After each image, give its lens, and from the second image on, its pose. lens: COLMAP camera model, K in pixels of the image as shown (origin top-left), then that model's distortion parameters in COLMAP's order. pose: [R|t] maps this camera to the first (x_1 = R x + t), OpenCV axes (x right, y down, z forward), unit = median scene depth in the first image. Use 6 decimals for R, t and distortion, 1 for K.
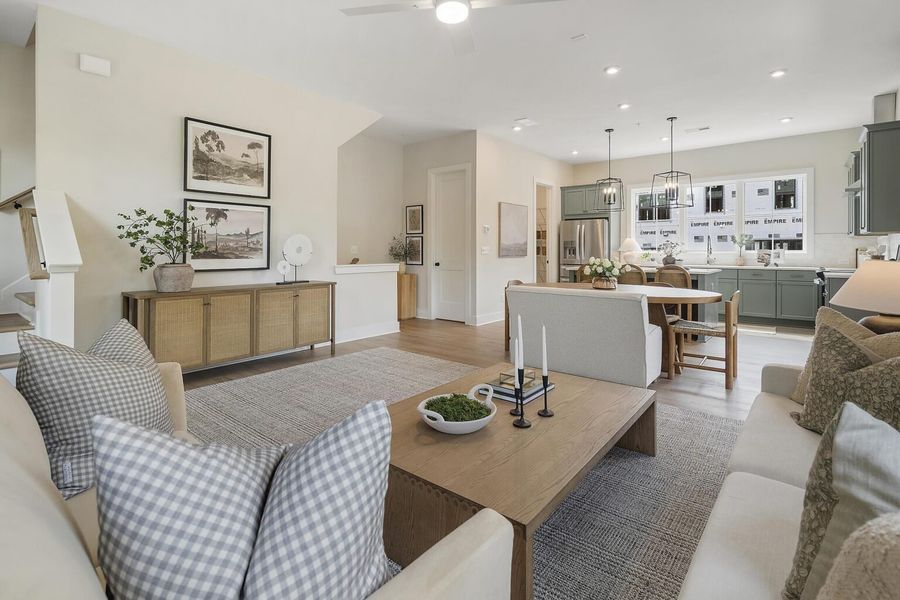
lens RADIAL K [[419.4, 0, 443.8], [0, 419.4, 253.3], [0, 0, 1]] dist [-0.005495, 0.001438]
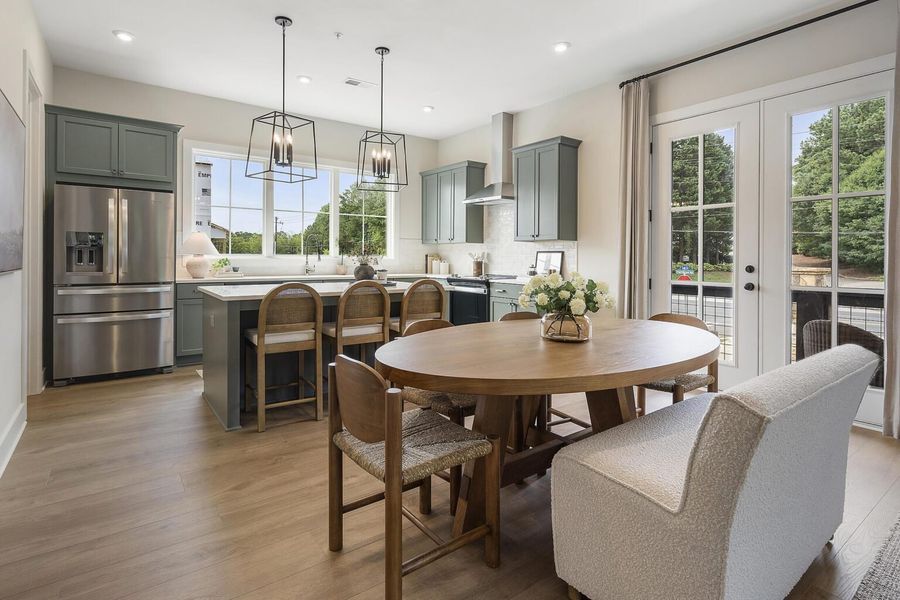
lens RADIAL K [[457.9, 0, 440.5], [0, 457.9, 258.7], [0, 0, 1]] dist [-0.009211, 0.002893]
pose [[0.231588, -0.004475, 0.972804, -0.159720], [0.001789, 0.999990, 0.004175, -0.007102], [-0.972812, 0.000774, 0.231594, 1.037205]]
